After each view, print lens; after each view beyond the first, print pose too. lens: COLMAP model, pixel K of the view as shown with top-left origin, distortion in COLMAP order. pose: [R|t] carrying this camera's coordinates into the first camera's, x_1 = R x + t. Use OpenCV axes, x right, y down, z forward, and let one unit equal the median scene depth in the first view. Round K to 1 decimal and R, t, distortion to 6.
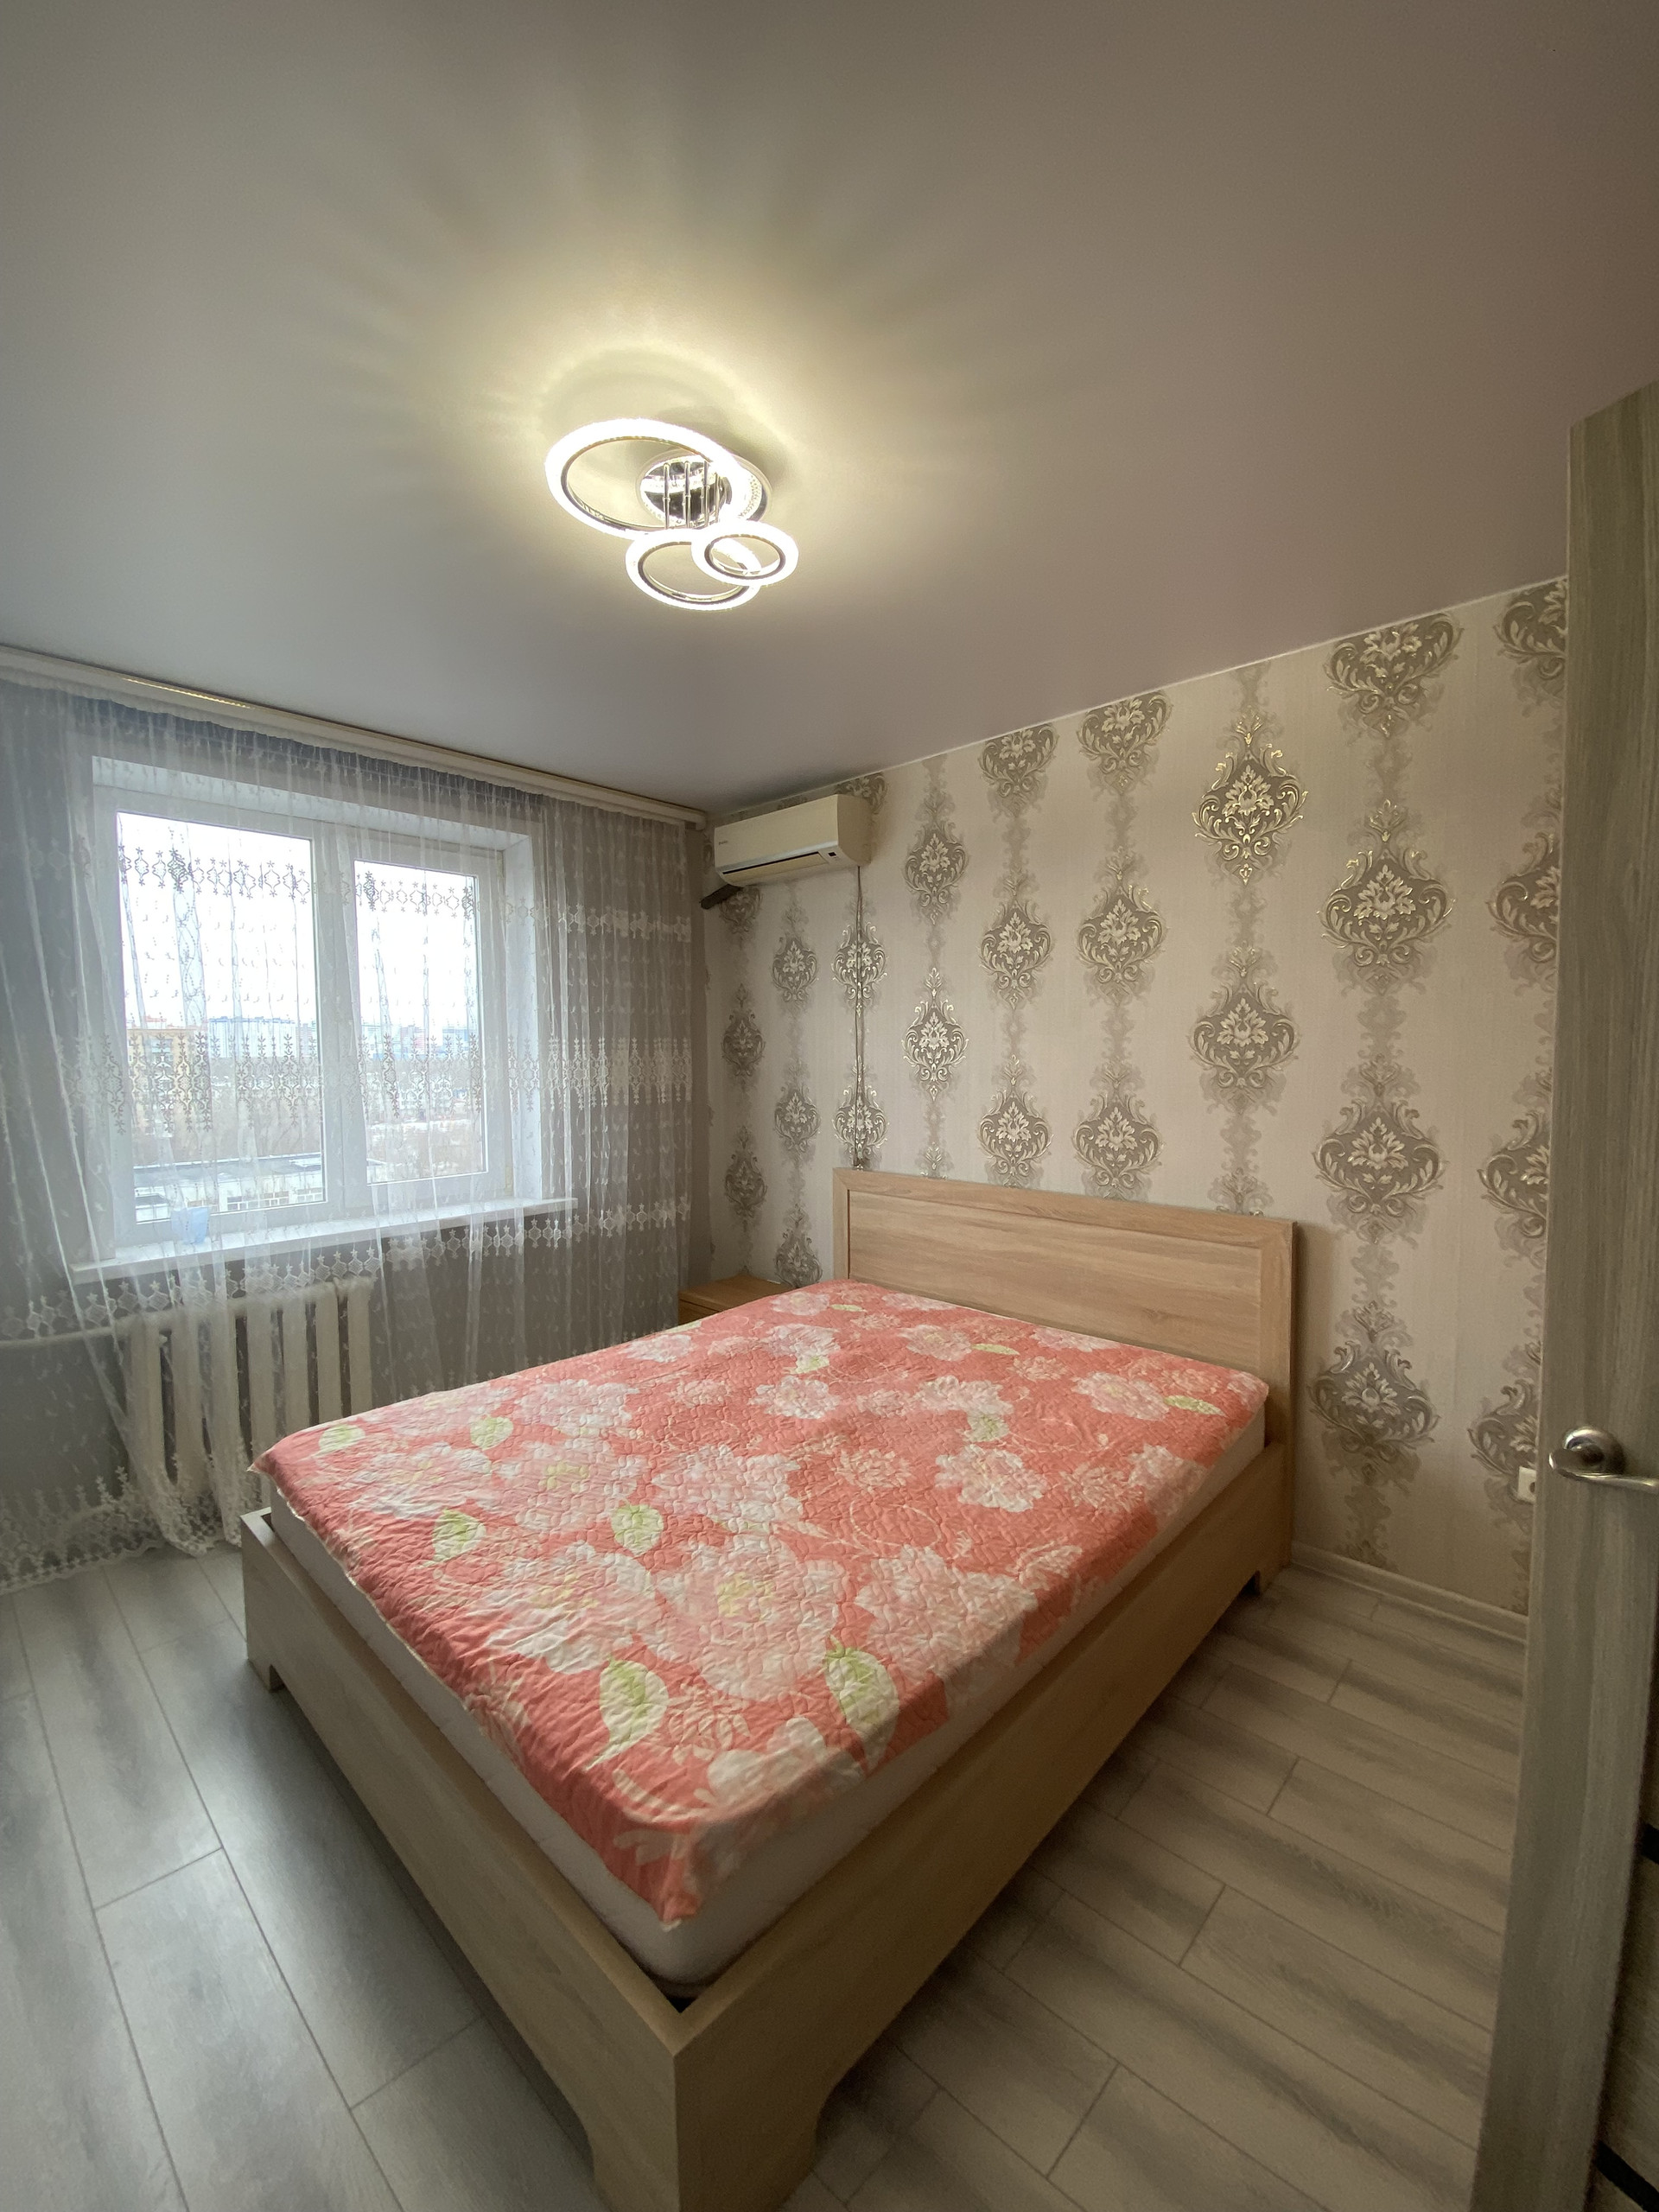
lens RADIAL K [[906.4, 0, 829.5], [0, 906.4, 1106.0], [0, 0, 1]] dist [0.021036, -0.031553]
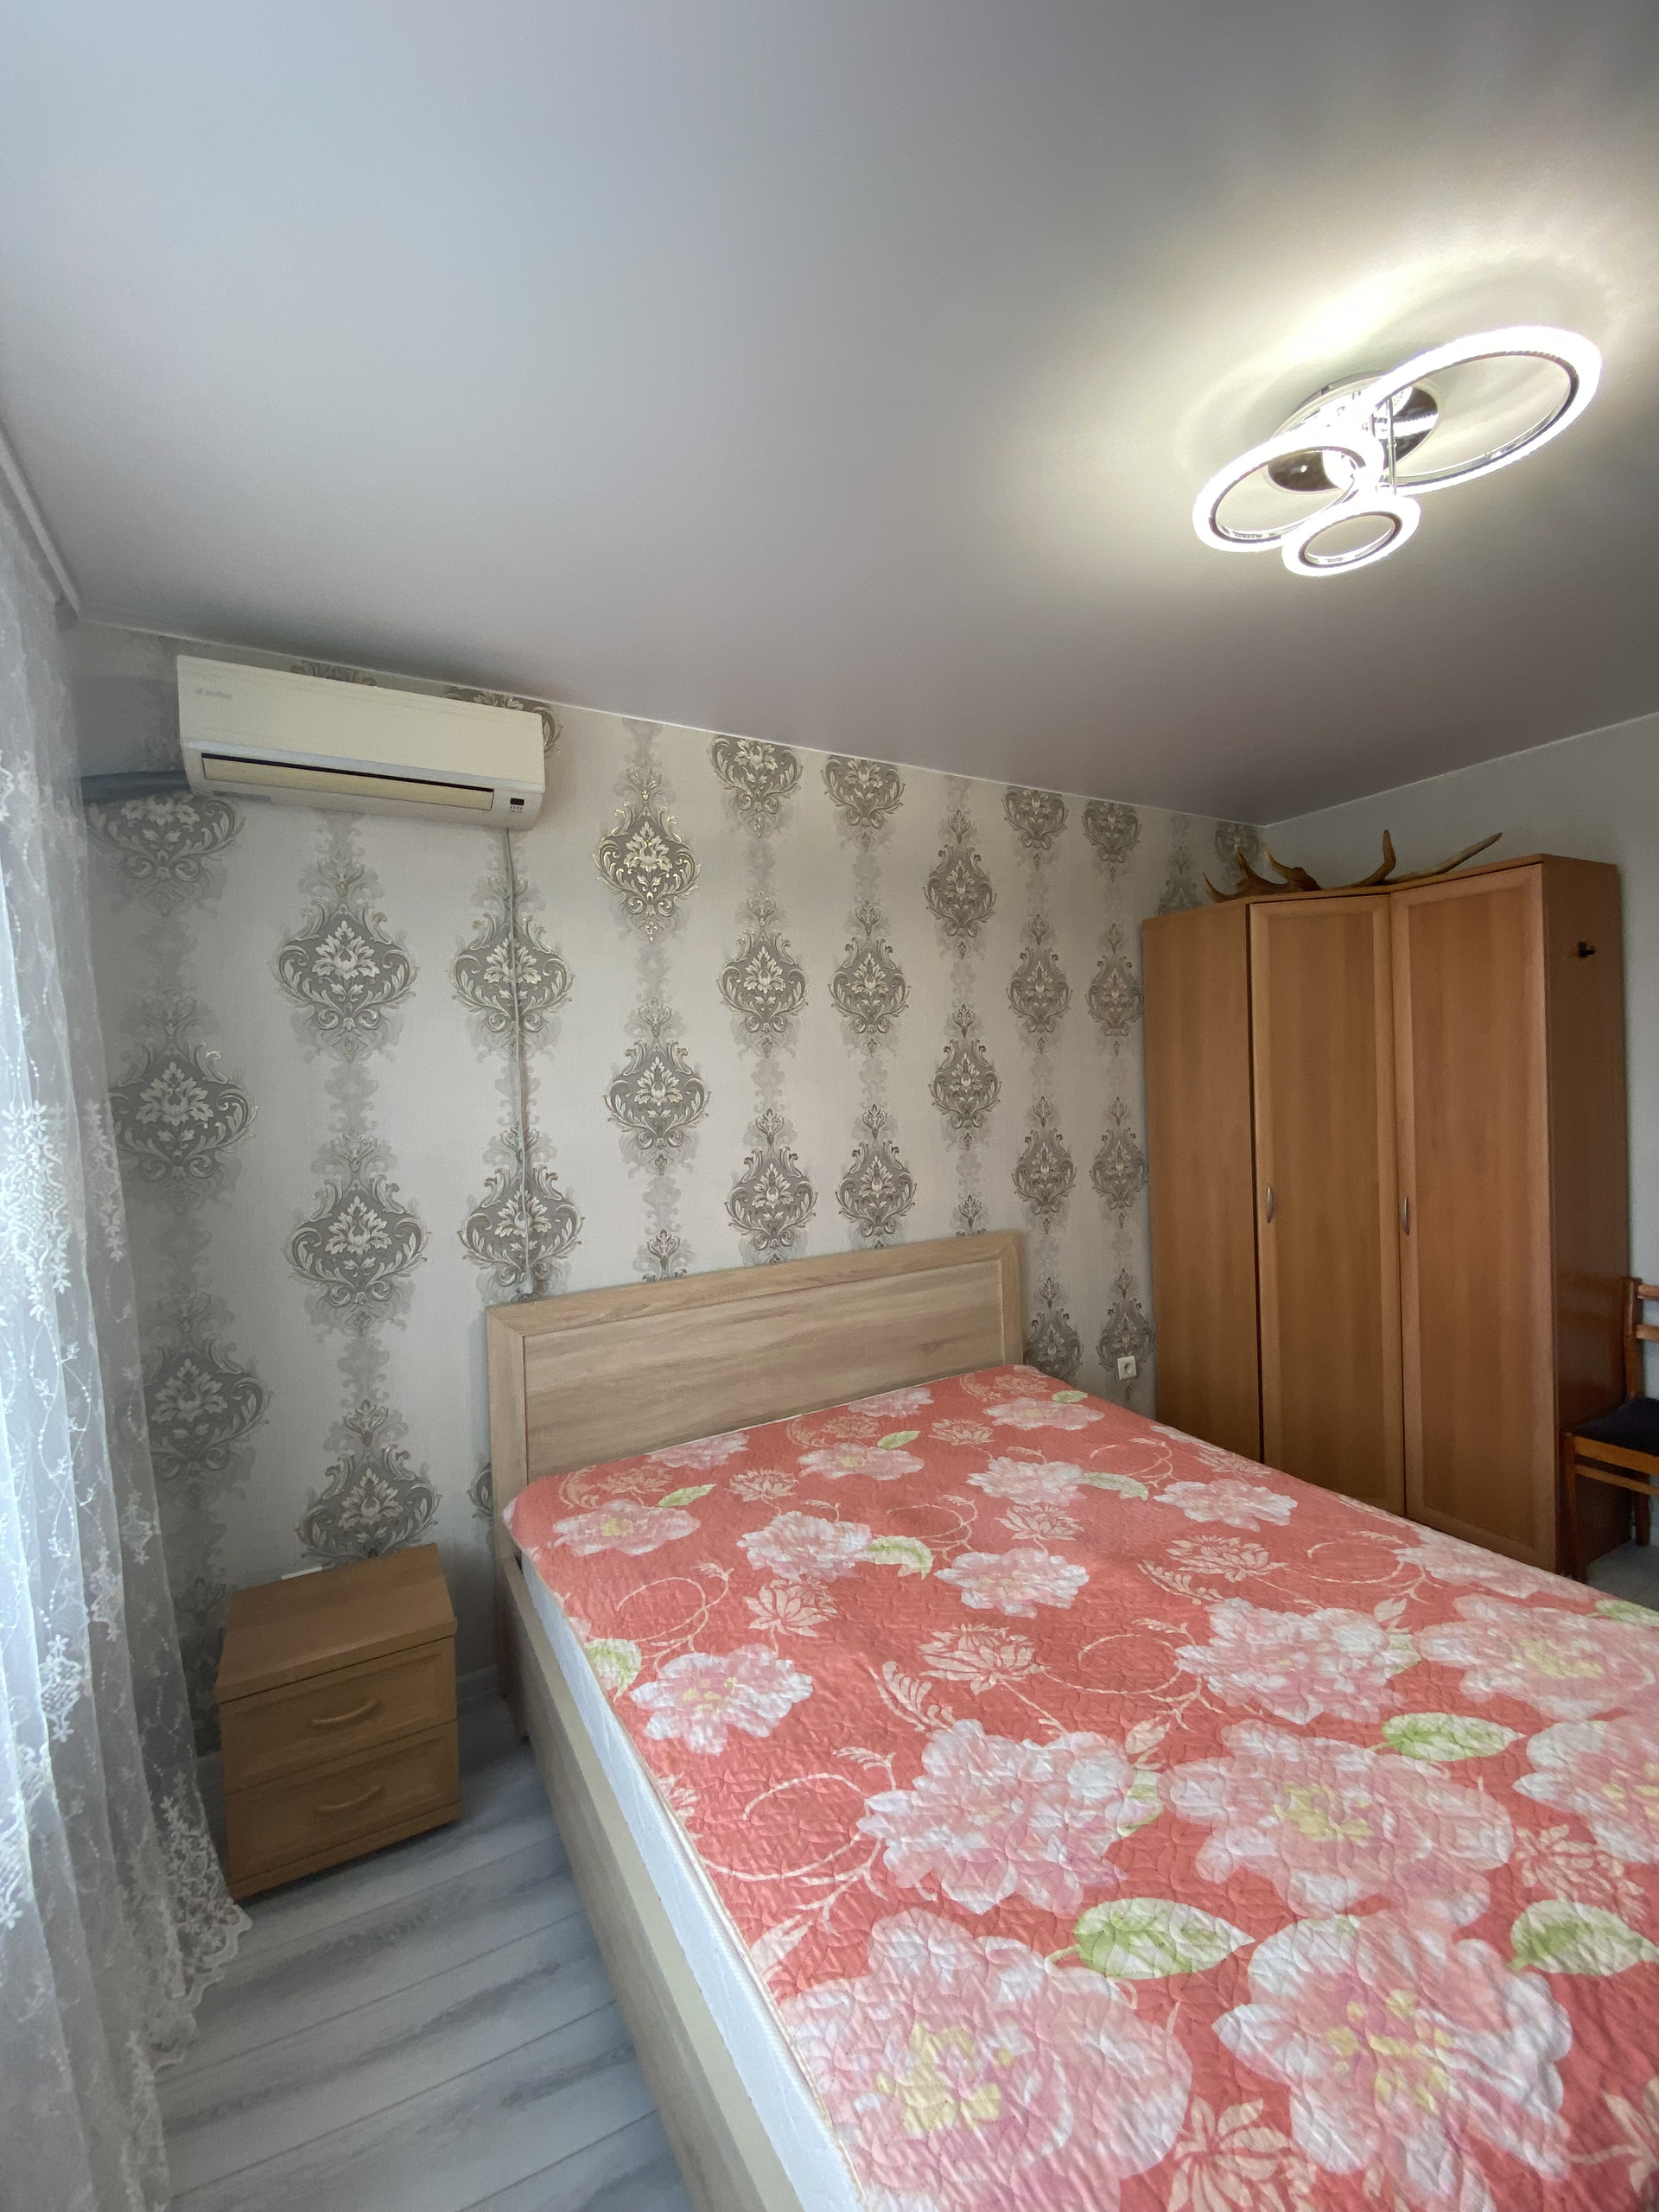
lens RADIAL K [[906.4, 0, 829.5], [0, 906.4, 1106.0], [0, 0, 1]] dist [0.021036, -0.031553]
pose [[0.285470, -0.033979, 0.957785, -0.646487], [0.091141, 0.995805, 0.008164, -0.064895], [-0.954044, 0.084963, 0.287369, 0.758295]]
